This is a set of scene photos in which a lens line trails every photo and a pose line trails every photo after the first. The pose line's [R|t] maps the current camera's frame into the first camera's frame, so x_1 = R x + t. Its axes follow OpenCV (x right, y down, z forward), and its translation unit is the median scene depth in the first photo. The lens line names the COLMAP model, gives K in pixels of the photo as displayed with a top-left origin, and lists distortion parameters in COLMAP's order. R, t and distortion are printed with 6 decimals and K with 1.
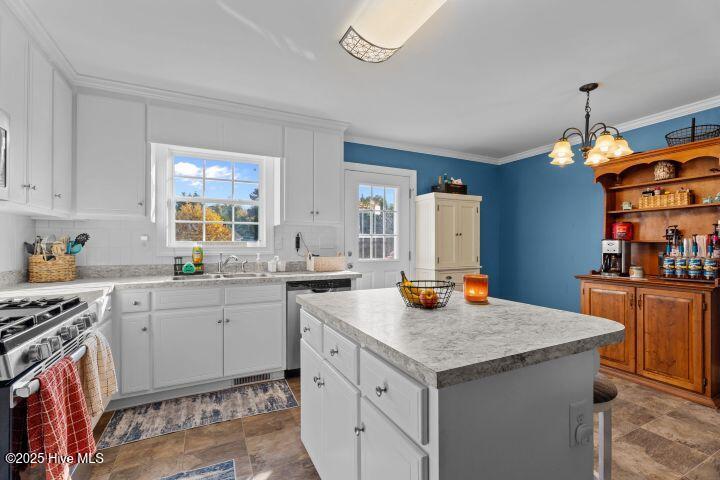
lens RADIAL K [[325.3, 0, 361.2], [0, 325.3, 242.3], [0, 0, 1]] dist [0.015845, 0.000133]
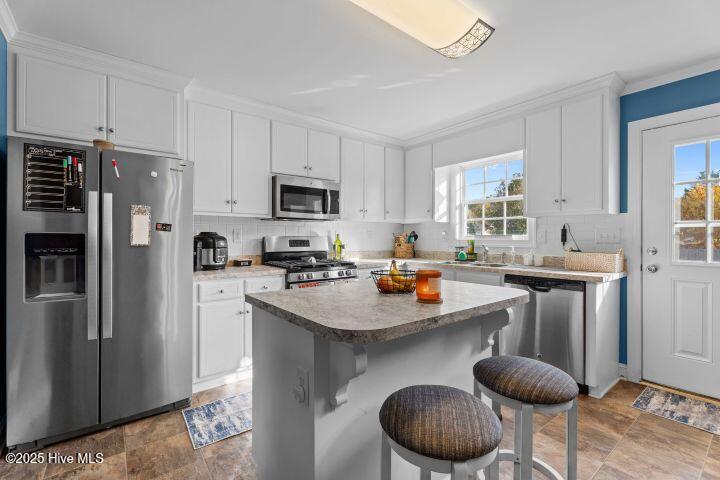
lens RADIAL K [[325.3, 0, 362.4], [0, 325.3, 235.9], [0, 0, 1]] dist [0.015845, 0.000133]
pose [[0.219138, -0.006175, -0.975674, 0.662742], [0.005408, 0.999972, -0.005114, 0.004404], [0.975679, -0.004156, 0.219165, 0.334530]]
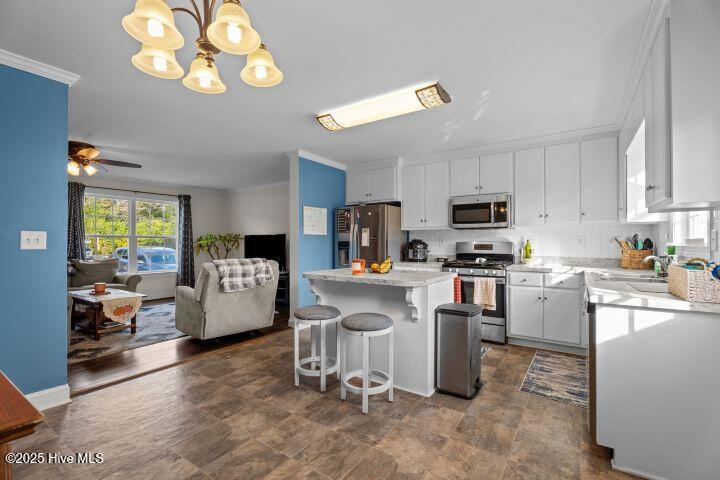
lens RADIAL K [[325.3, 0, 363.4], [0, 325.3, 241.9], [0, 0, 1]] dist [0.015845, 0.000133]
pose [[-0.865795, -0.005295, -0.500371, 0.668694], [-0.000948, 0.999960, -0.008941, 0.012989], [0.500398, -0.007267, -0.865765, 1.401366]]
